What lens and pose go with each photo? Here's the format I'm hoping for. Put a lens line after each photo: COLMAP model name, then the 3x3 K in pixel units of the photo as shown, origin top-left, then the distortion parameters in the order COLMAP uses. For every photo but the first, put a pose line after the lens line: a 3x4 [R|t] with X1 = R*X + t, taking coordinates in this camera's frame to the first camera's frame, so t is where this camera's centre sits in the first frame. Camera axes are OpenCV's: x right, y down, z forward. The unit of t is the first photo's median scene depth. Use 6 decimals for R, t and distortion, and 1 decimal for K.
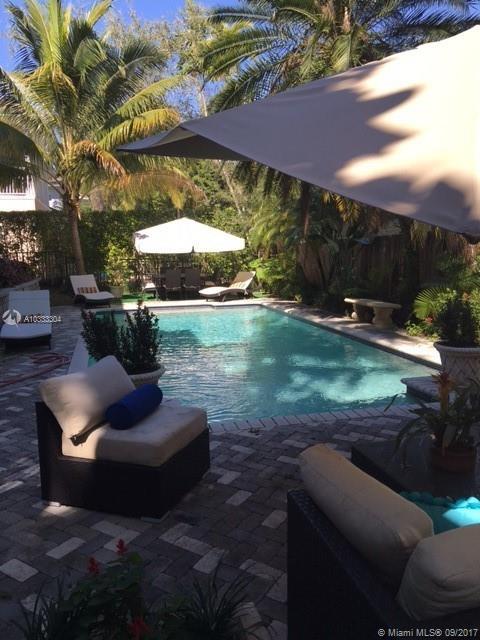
lens RADIAL K [[537.2, 0, 248.7], [0, 537.2, 316.2], [0, 0, 1]] dist [0.083978, -0.131500]
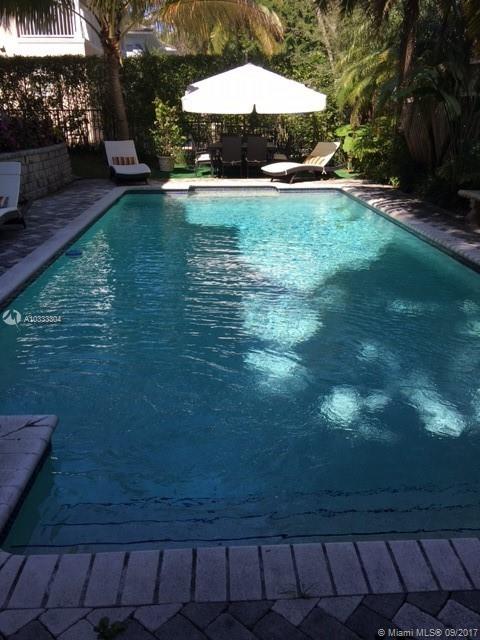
lens RADIAL K [[537.2, 0, 248.7], [0, 537.2, 316.2], [0, 0, 1]] dist [0.083978, -0.131500]
pose [[0.981312, 0.084356, -0.172950, 0.038619], [-0.042071, 0.971098, 0.234946, -0.019759], [0.187770, -0.223279, 0.956498, 0.200774]]
